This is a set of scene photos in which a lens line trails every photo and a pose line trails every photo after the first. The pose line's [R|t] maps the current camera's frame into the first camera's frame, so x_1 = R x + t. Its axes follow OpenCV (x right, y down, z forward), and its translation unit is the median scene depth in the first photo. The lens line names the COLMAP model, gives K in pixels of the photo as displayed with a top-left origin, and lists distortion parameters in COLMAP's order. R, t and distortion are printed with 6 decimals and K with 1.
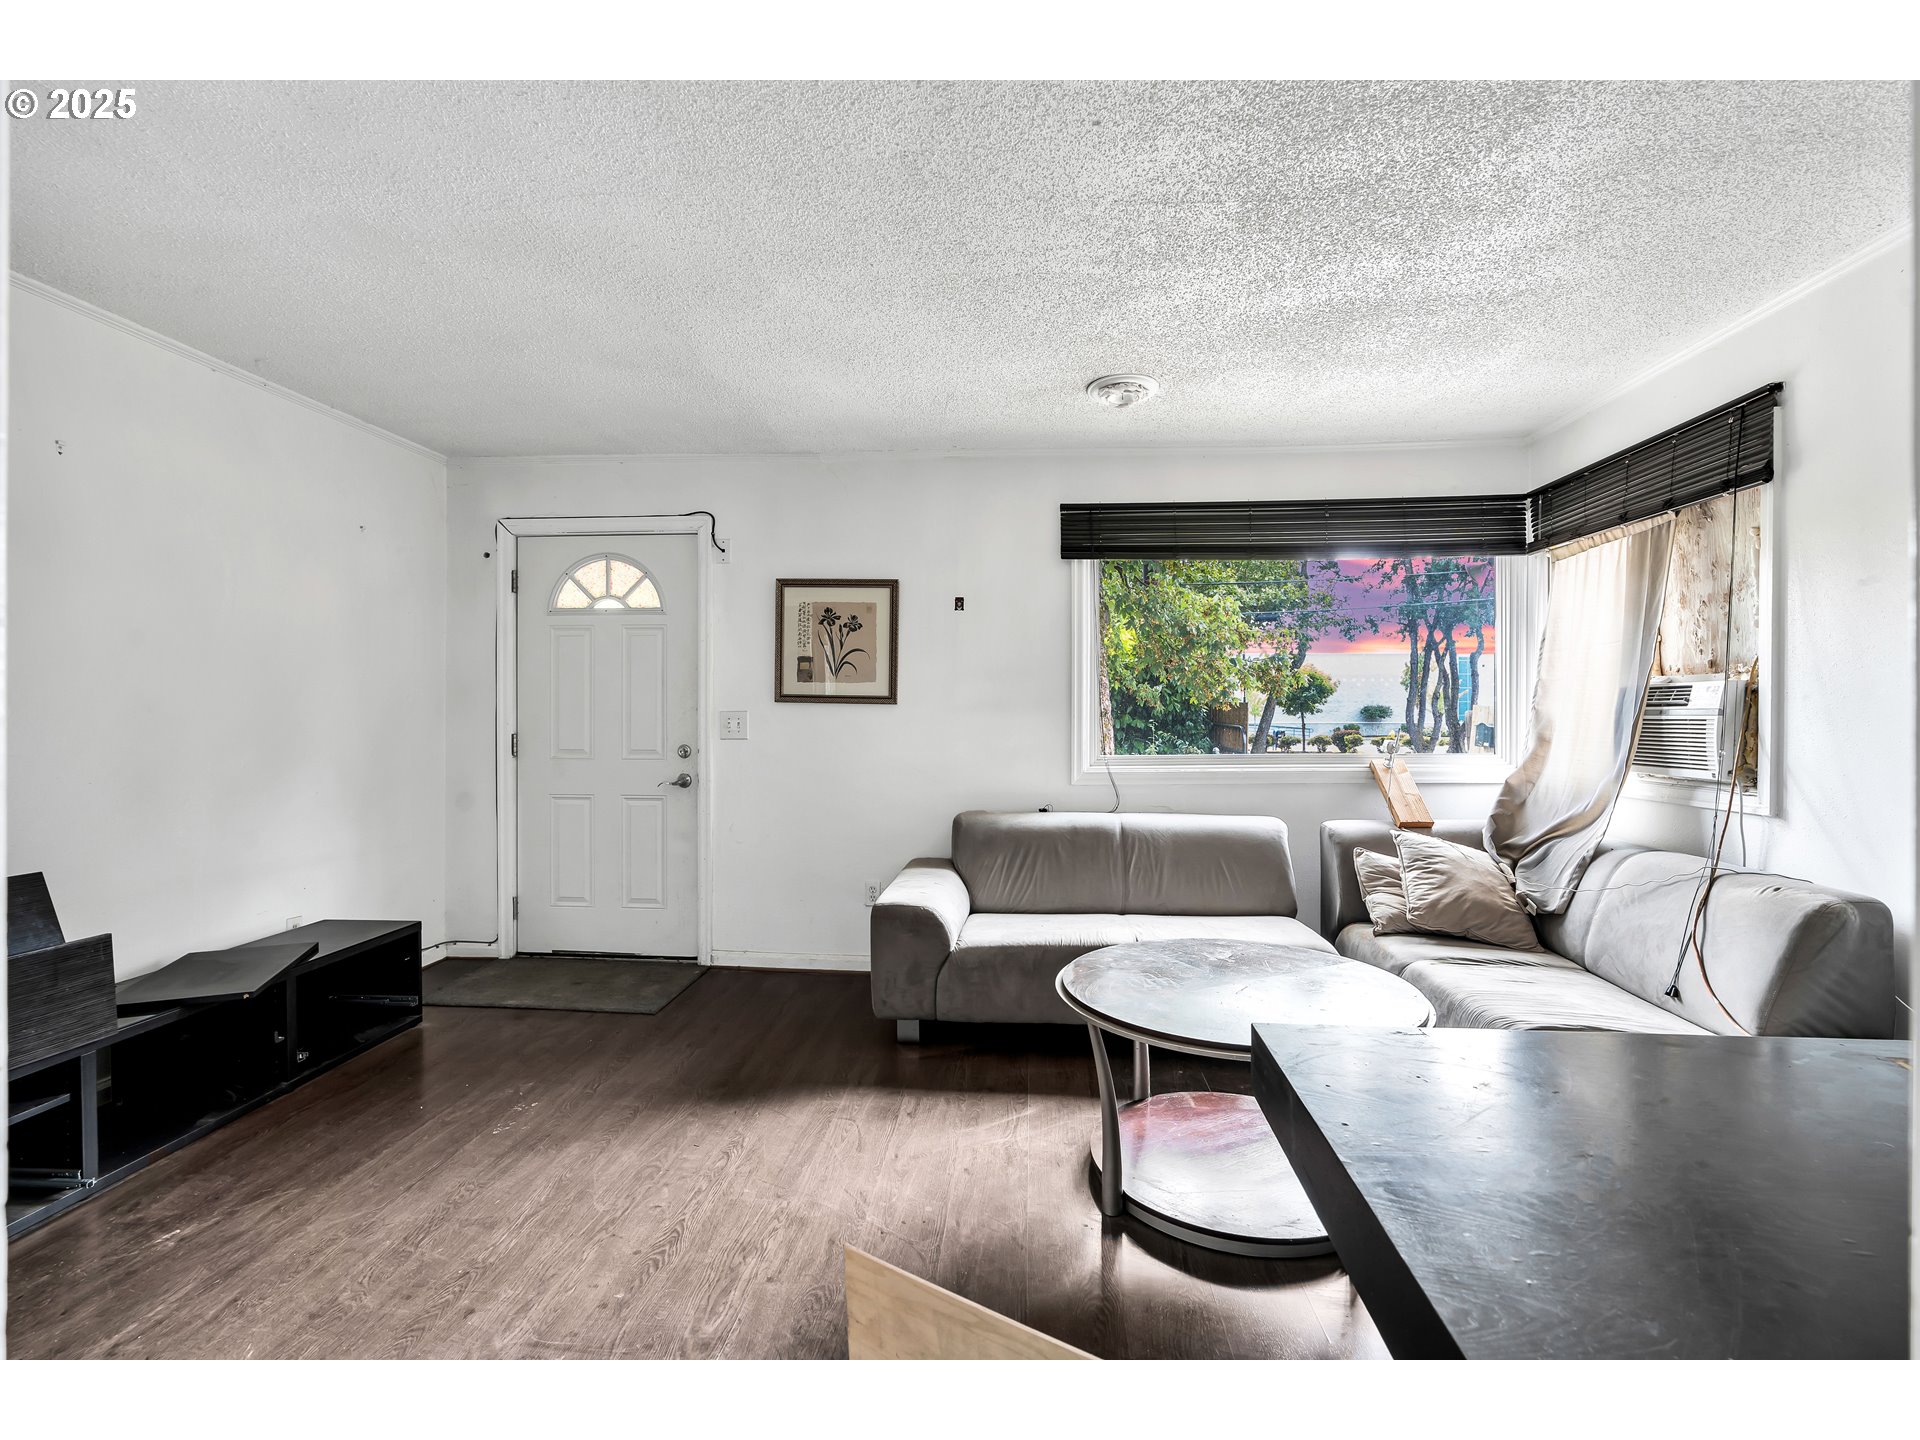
lens RADIAL K [[869.1, 0, 959.5], [0, 869.1, 715.9], [0, 0, 1]] dist [-0.012202, 0.000525]
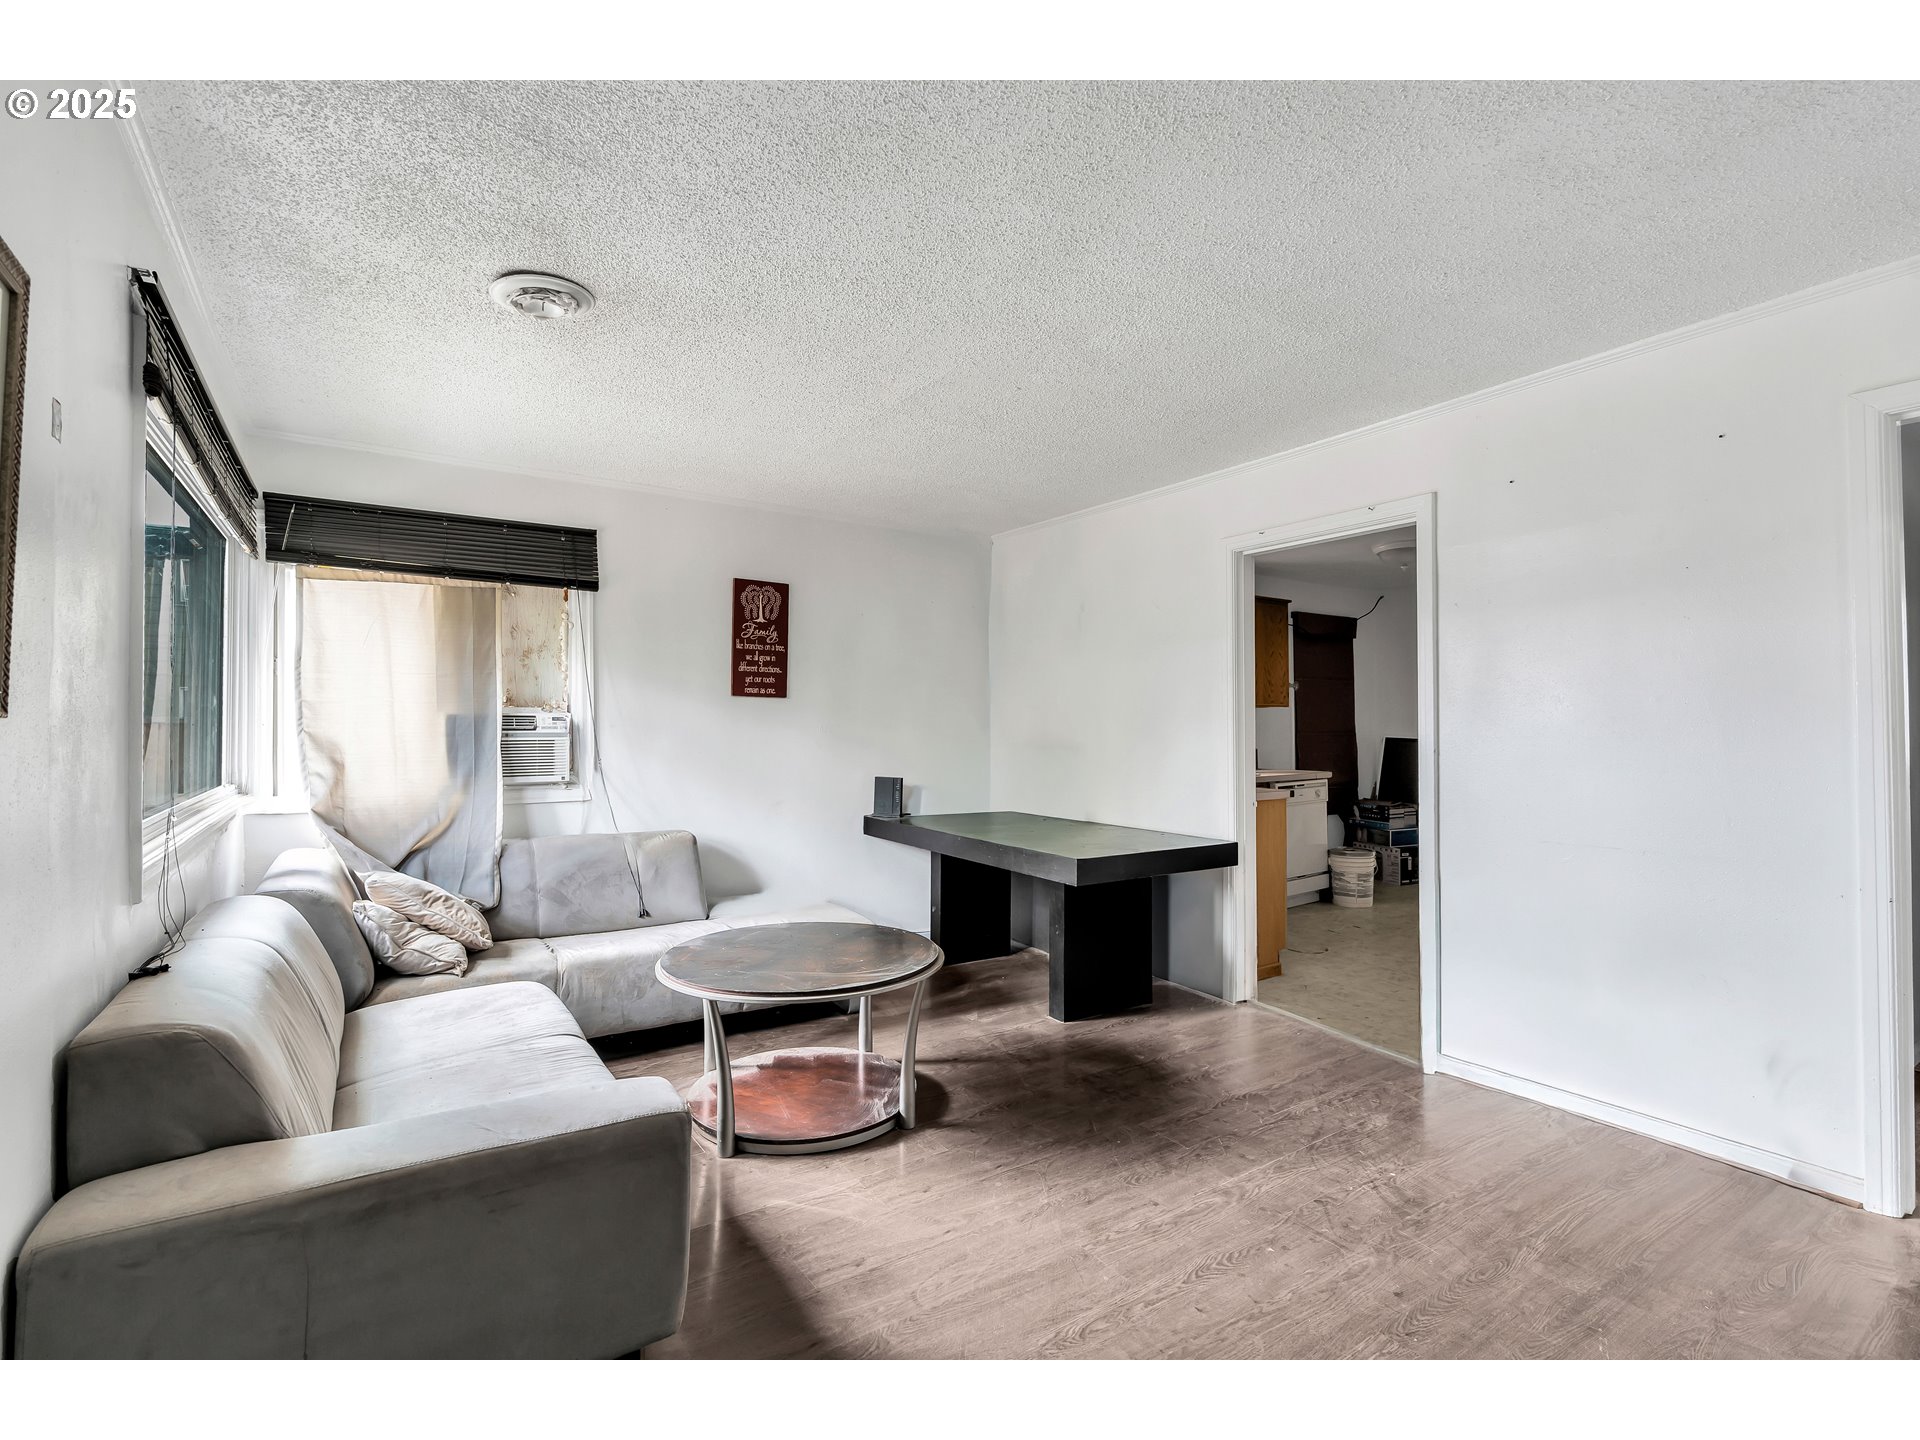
lens RADIAL K [[869.1, 0, 963.6], [0, 869.1, 725.4], [0, 0, 1]] dist [-0.012202, 0.000525]
pose [[-0.623066, 0.001150, 0.782169, -0.808170], [0.000019, 0.999999, -0.001455, -0.022335], [-0.782170, -0.000892, -0.623065, 1.580604]]
